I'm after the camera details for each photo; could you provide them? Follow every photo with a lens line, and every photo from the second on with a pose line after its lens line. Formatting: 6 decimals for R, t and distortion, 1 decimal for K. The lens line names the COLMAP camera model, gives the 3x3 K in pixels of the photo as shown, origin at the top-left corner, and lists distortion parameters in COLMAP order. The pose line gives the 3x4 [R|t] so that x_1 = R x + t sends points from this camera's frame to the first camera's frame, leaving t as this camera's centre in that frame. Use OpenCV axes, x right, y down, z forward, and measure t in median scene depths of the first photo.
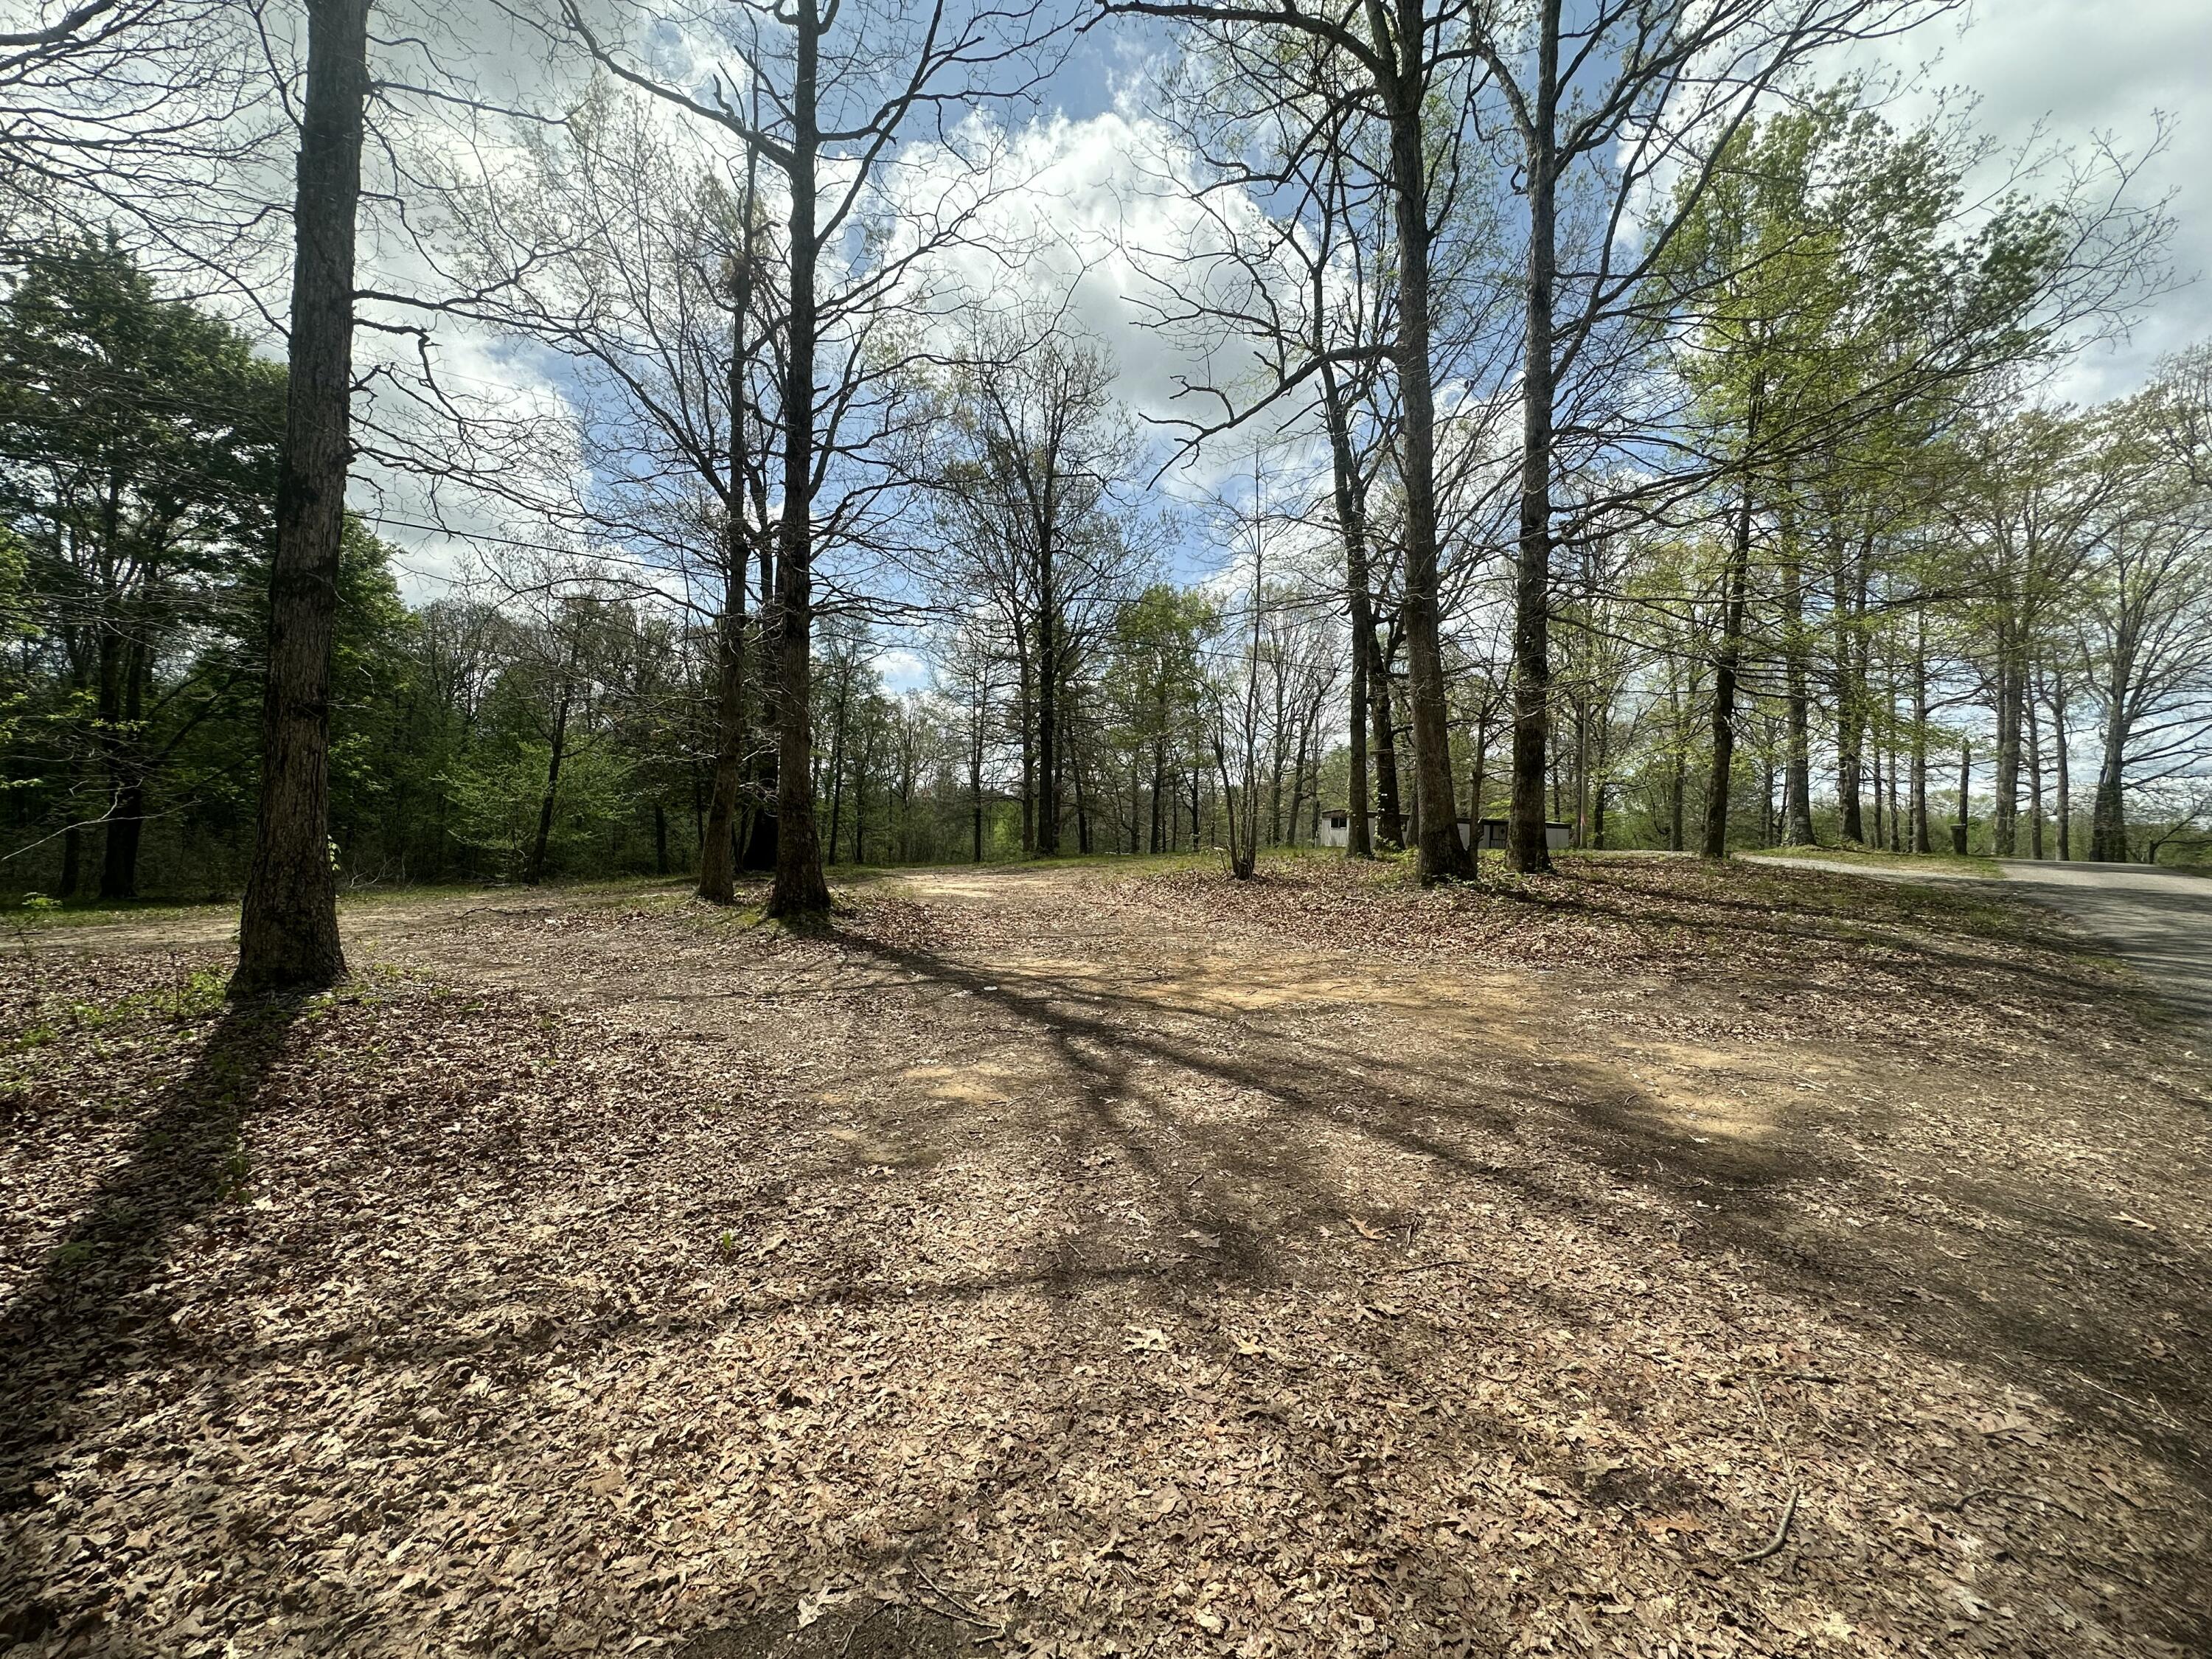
lens RADIAL K [[881.6, 0, 1106.0], [0, 881.6, 829.5], [0, 0, 1]] dist [-0.008459, 0.000212]
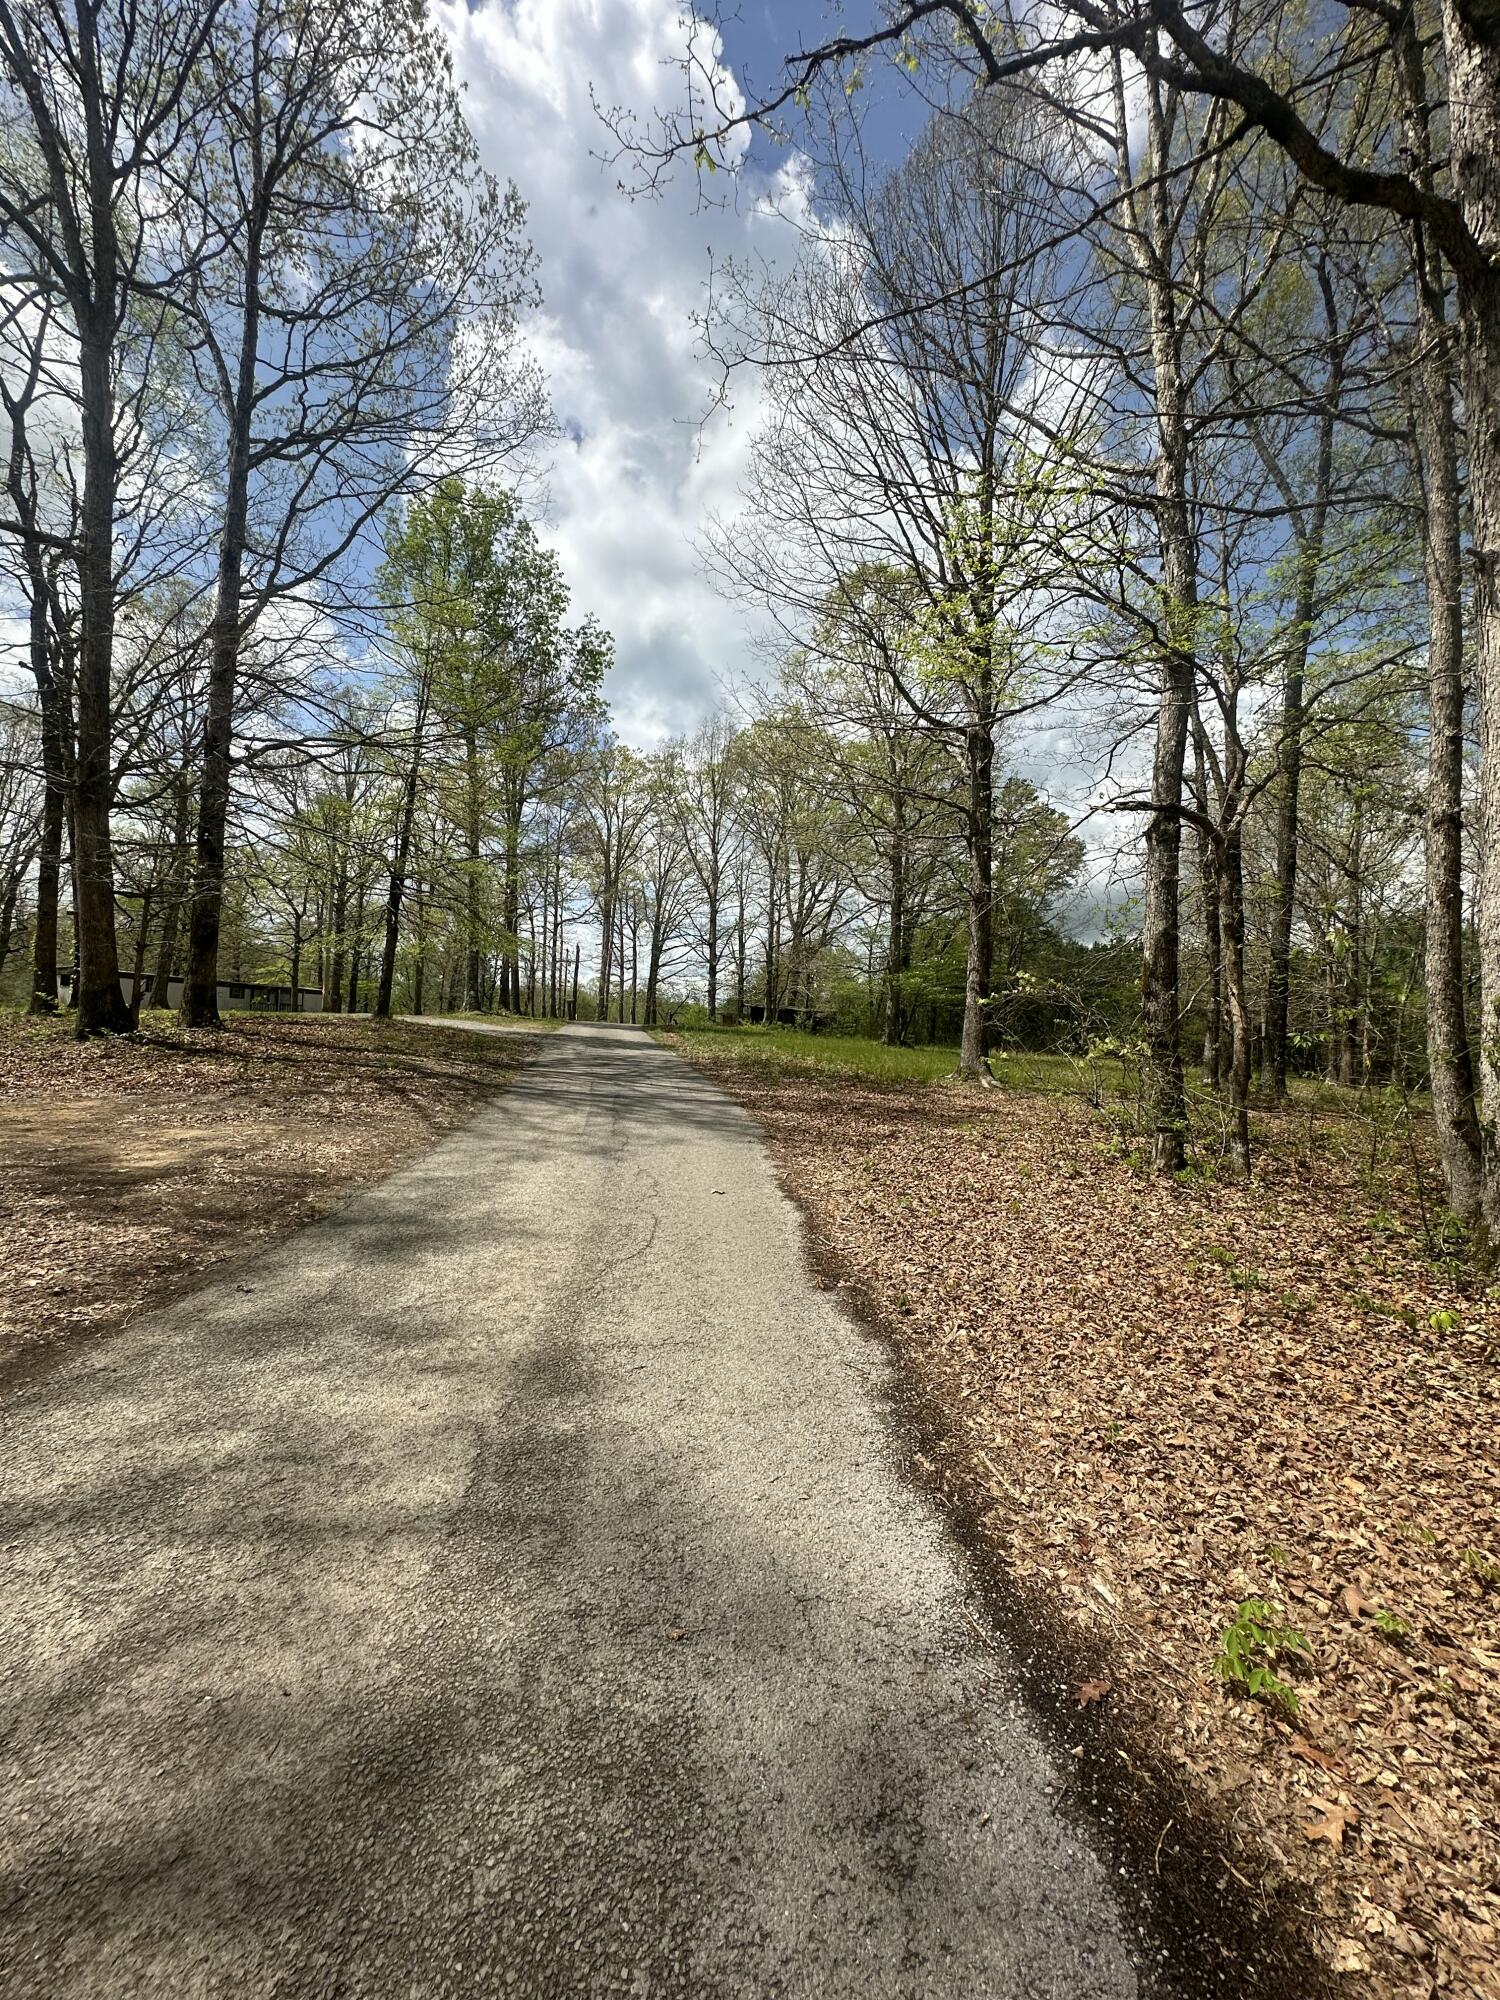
lens RADIAL K [[797.1, 0, 750.0], [0, 797.1, 1000.0], [0, 0, 1]] dist [-0.008459, 0.000212]
pose [[0.587514, 0.024013, 0.808857, 0.018892], [-0.028219, 0.999560, -0.009178, -0.000259], [-0.808722, -0.017433, 0.587933, -0.125467]]
